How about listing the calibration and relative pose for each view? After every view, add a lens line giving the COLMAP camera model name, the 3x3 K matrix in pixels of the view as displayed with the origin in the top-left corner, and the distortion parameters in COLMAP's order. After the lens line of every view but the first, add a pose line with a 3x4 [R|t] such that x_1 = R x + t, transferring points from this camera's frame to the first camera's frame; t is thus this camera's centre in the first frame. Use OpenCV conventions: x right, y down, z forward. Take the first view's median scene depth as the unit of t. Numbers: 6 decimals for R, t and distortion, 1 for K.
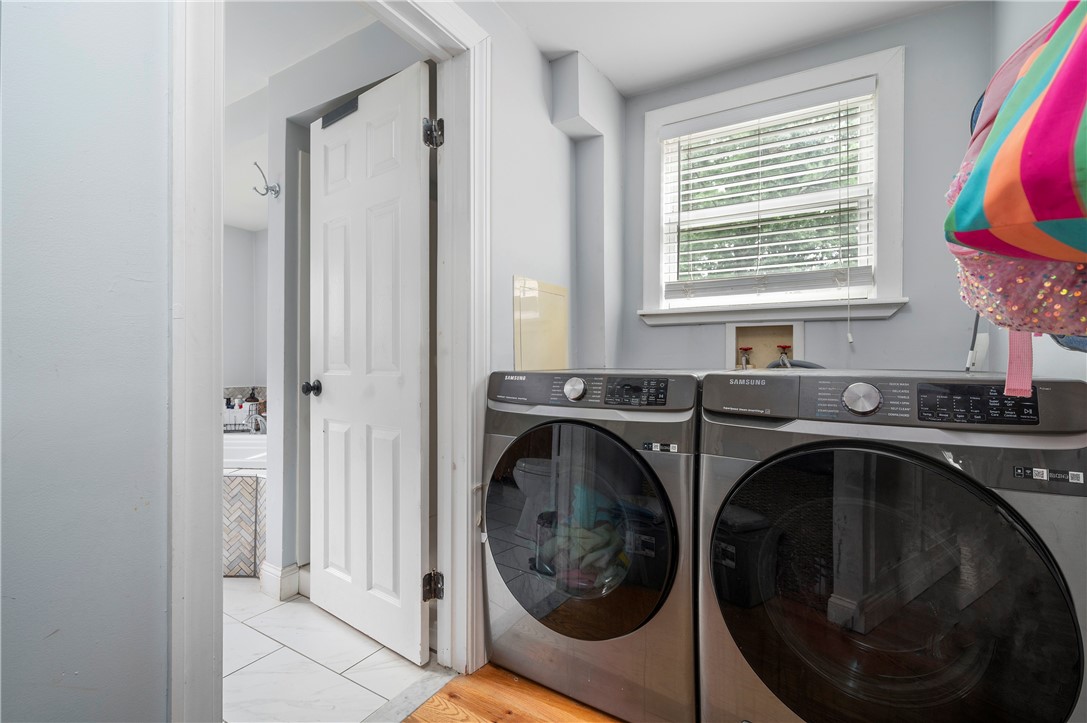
lens RADIAL K [[475.9, 0, 543.4], [0, 475.9, 361.8], [0, 0, 1]] dist [-0.002708, 0.000041]
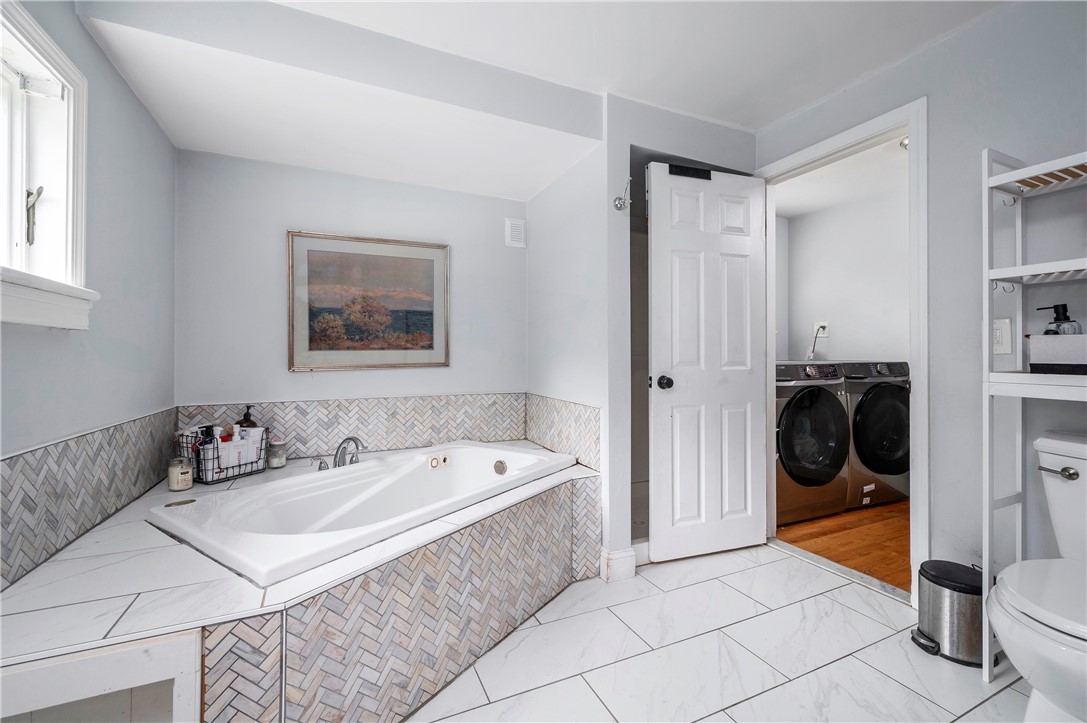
lens RADIAL K [[452.7, 0, 541.9], [0, 452.7, 355.7], [0, 0, 1]] dist [-0.001616, -0.000042]
pose [[0.565709, -0.001231, 0.824604, -2.067374], [0.007687, 0.999963, -0.003780, -0.013801], [-0.824569, 0.008477, 0.565698, 0.769627]]
